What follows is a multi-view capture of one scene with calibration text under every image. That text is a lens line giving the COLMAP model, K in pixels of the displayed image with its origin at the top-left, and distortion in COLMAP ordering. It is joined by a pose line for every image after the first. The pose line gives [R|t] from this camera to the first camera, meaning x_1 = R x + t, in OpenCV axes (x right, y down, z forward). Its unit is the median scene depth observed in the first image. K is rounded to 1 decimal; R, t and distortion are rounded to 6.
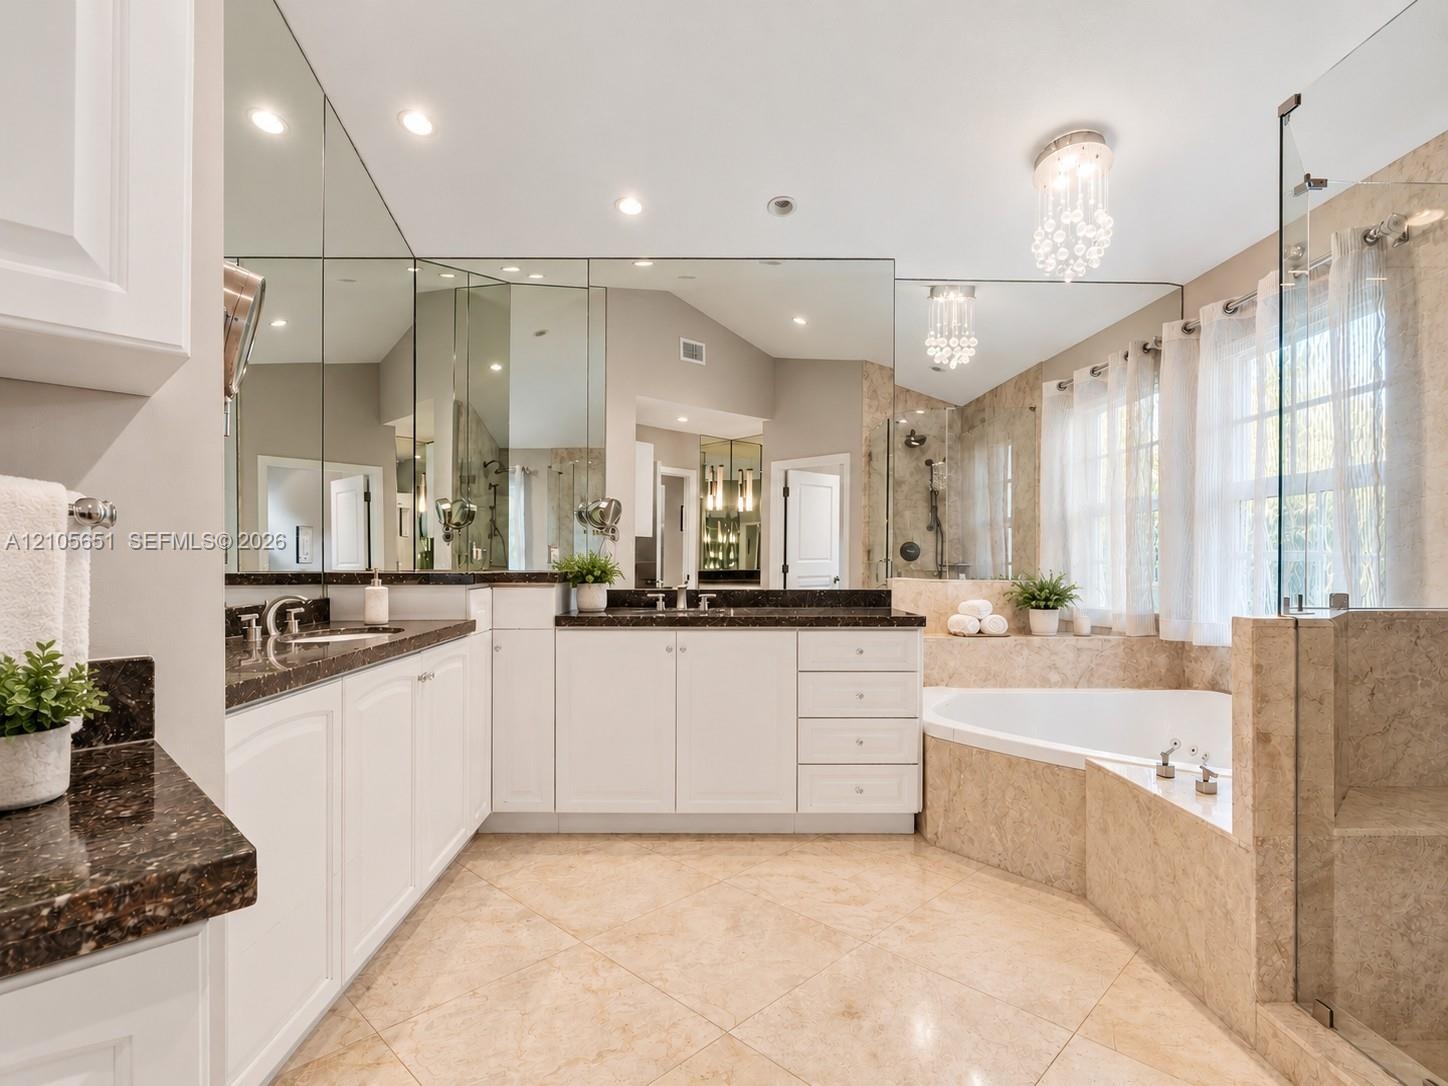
lens RADIAL K [[736.6, 0, 716.5], [0, 736.6, 555.7], [0, 0, 1]] dist [-0.004701, 0.003592]
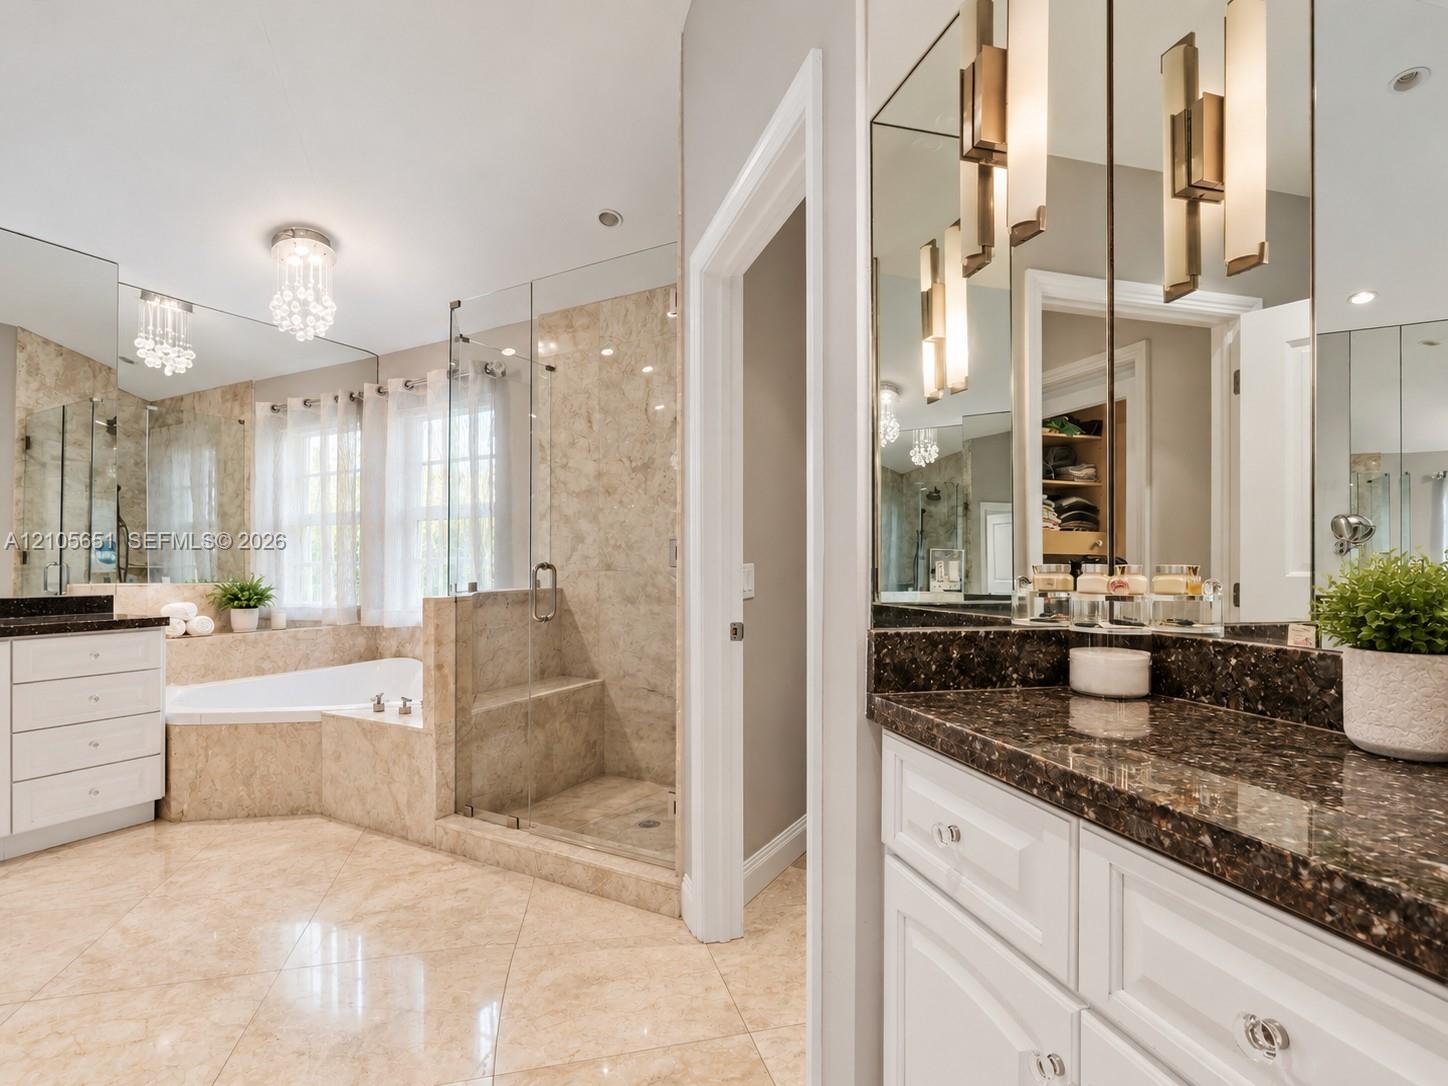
lens RADIAL K [[736.6, 0, 720.4], [0, 736.6, 551.4], [0, 0, 1]] dist [-0.004701, 0.003592]
pose [[0.512059, 0.003206, 0.858944, -0.231801], [0.001323, 0.999989, -0.004521, -0.007764], [-0.858949, 0.003452, 0.512049, -0.258767]]
